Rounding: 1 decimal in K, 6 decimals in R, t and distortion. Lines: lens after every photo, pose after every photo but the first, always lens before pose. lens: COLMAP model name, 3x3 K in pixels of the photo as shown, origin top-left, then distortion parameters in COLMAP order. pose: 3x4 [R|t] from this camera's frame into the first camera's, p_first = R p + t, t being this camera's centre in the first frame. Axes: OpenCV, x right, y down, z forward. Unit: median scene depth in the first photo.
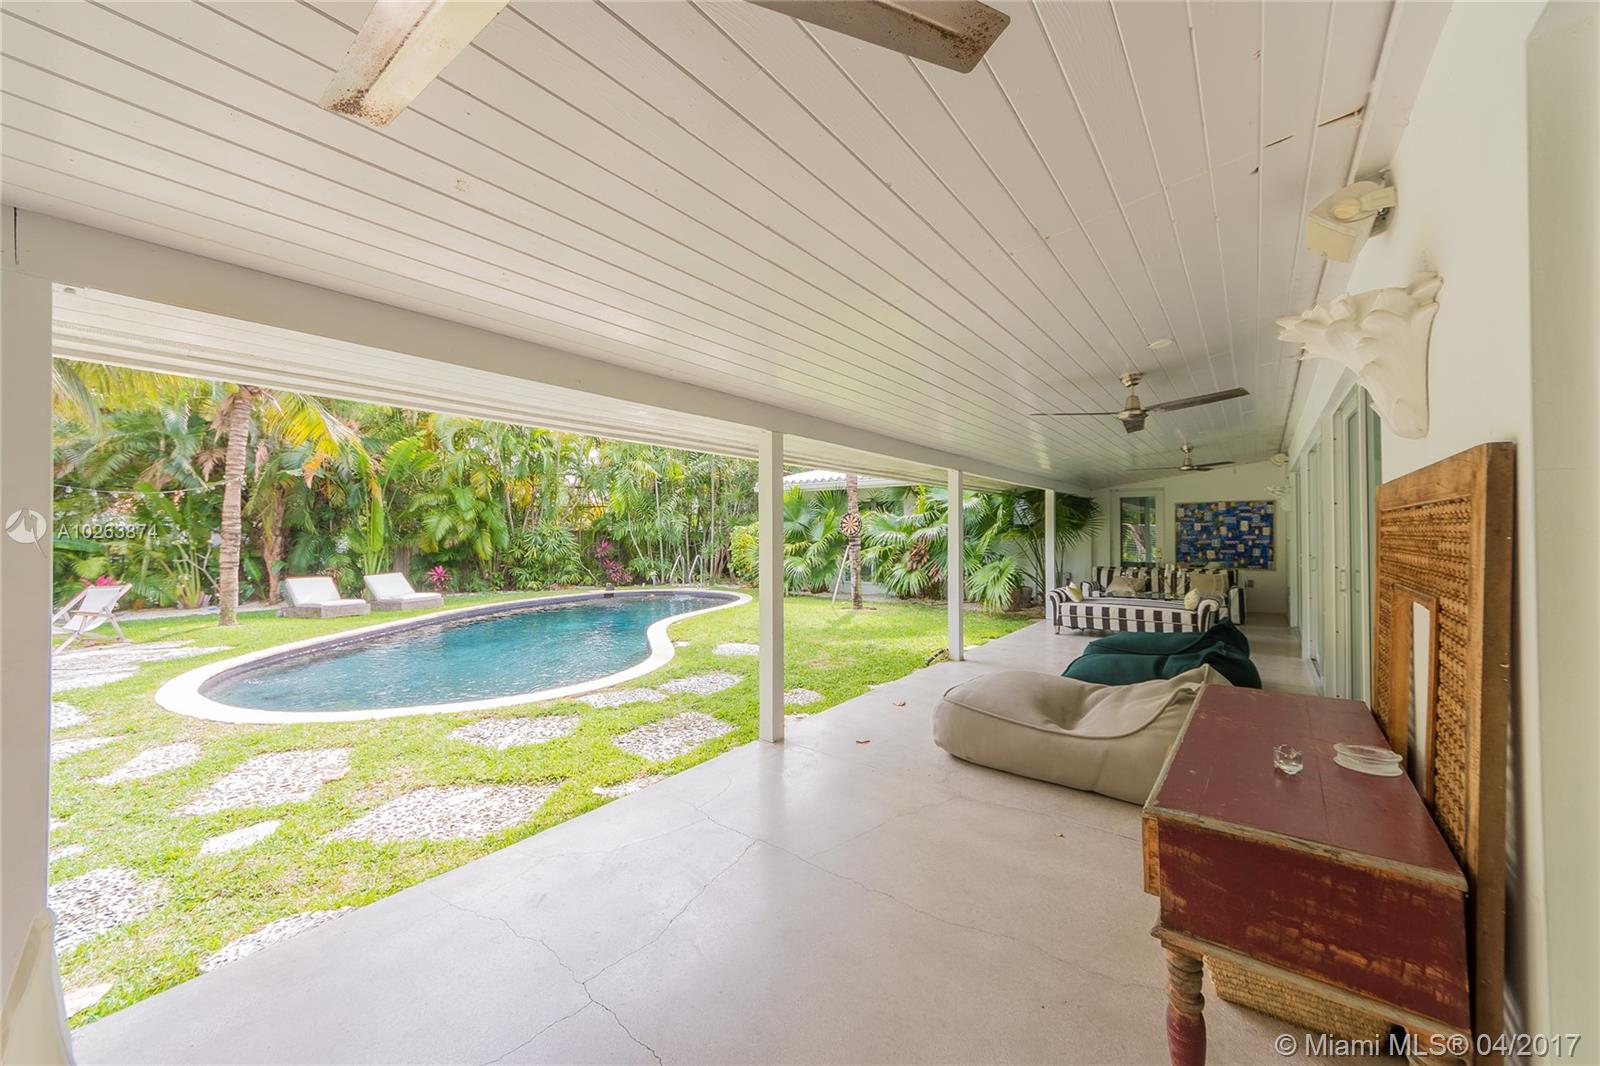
lens RADIAL K [[569.0, 0, 800.9], [0, 569.0, 532.0], [0, 0, 1]] dist [-0.003327, -0.000156]
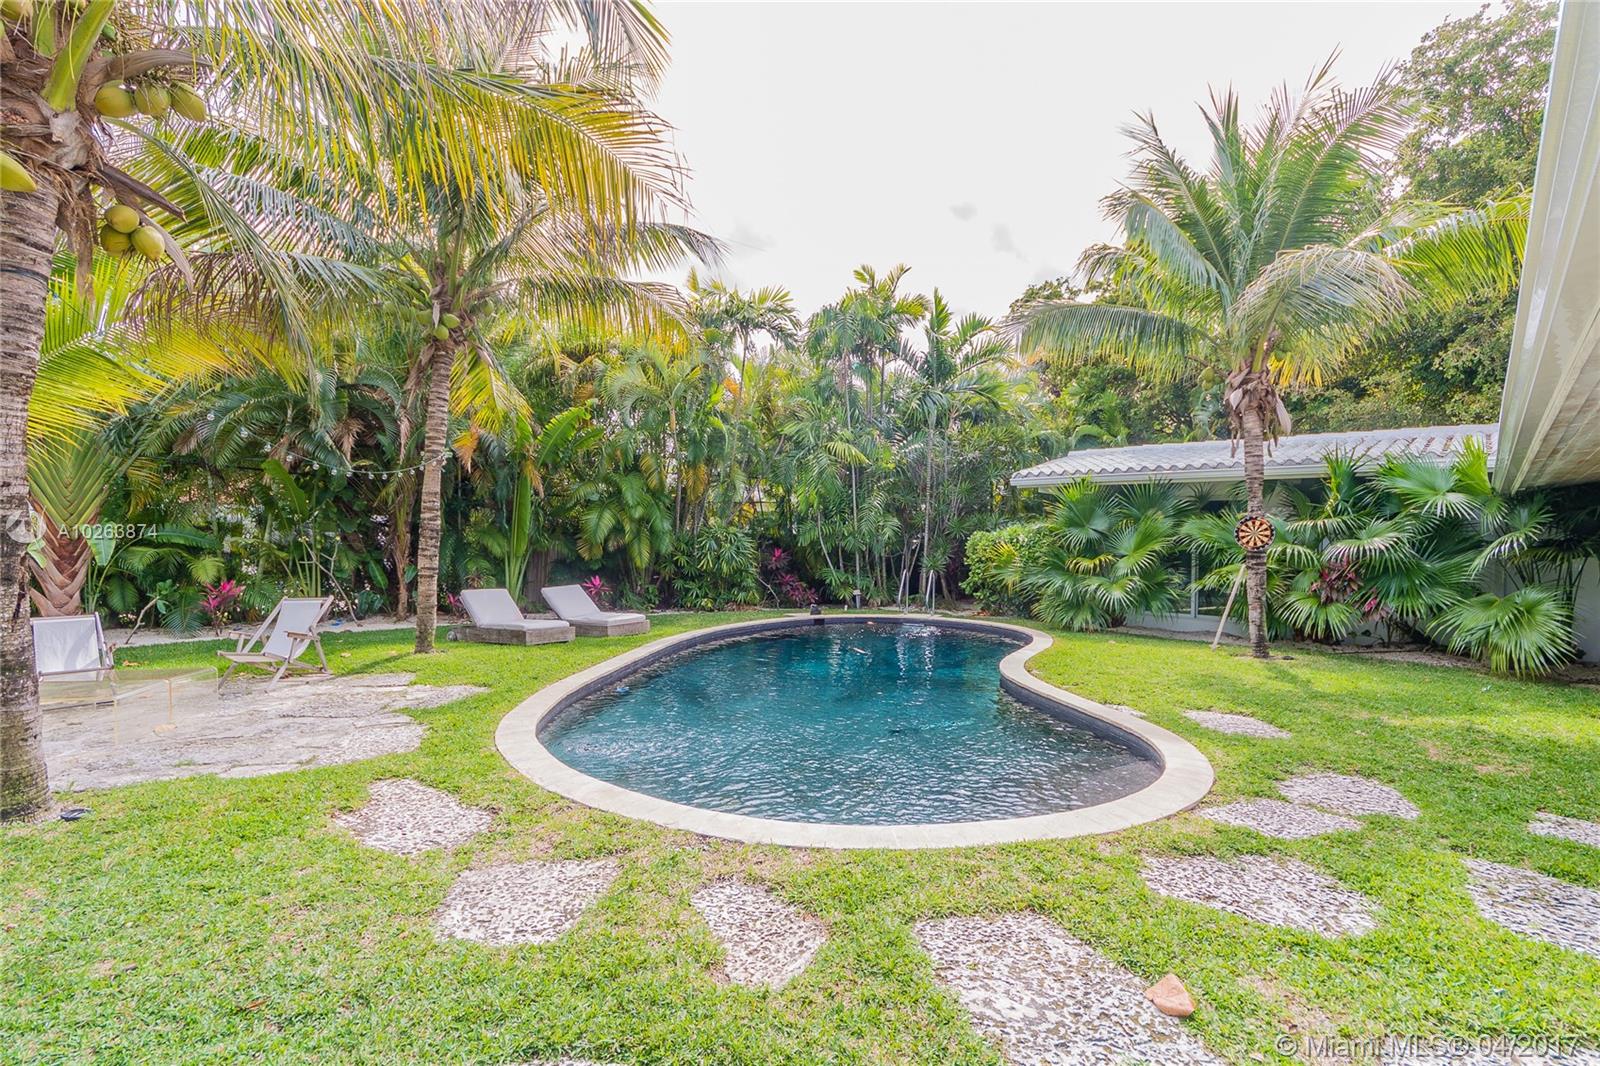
lens RADIAL K [[713.6, 0, 807.1], [0, 713.6, 532.7], [0, 0, 1]] dist [-0.001659, -0.000639]
pose [[0.994937, 0.019561, -0.098581, -0.263942], [-0.020289, 0.999774, -0.006384, 0.001603], [0.098433, 0.008352, 0.995109, 0.069873]]
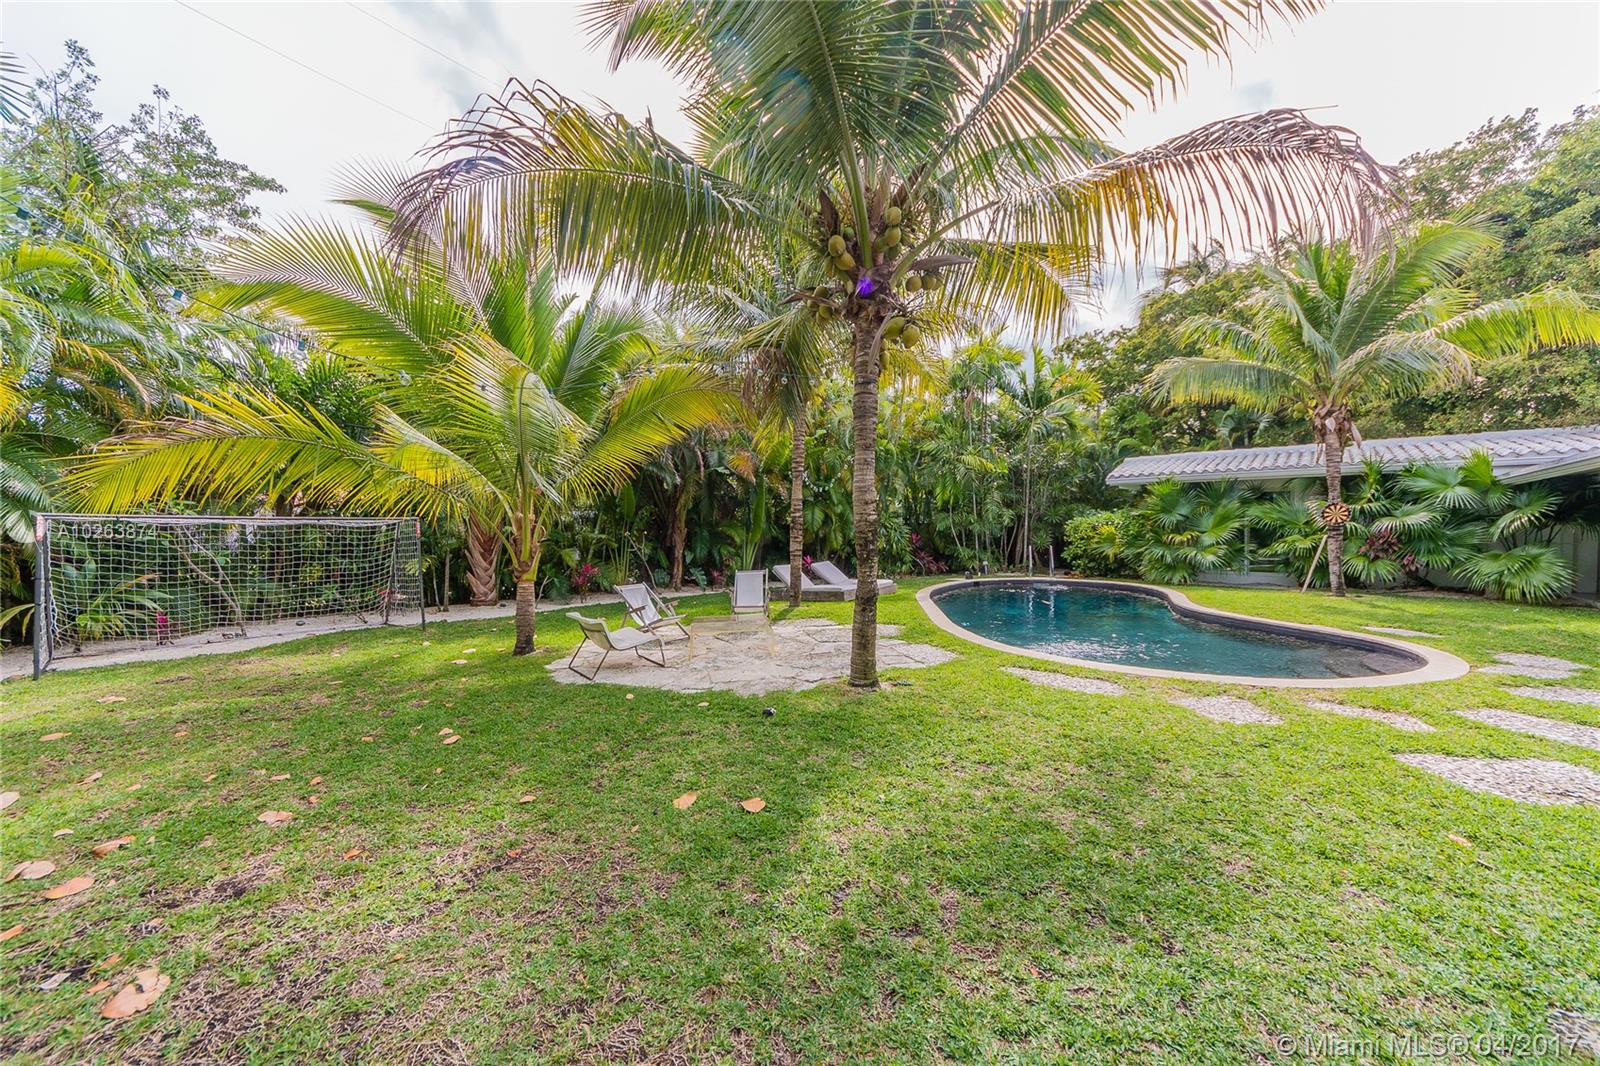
lens RADIAL K [[569.0, 0, 797.3], [0, 569.0, 534.0], [0, 0, 1]] dist [-0.003327, -0.000156]
pose [[0.996392, -0.001407, -0.084856, -0.580340], [0.002554, 0.999907, 0.013413, 0.004591], [0.084830, -0.013581, 0.996303, -0.072592]]
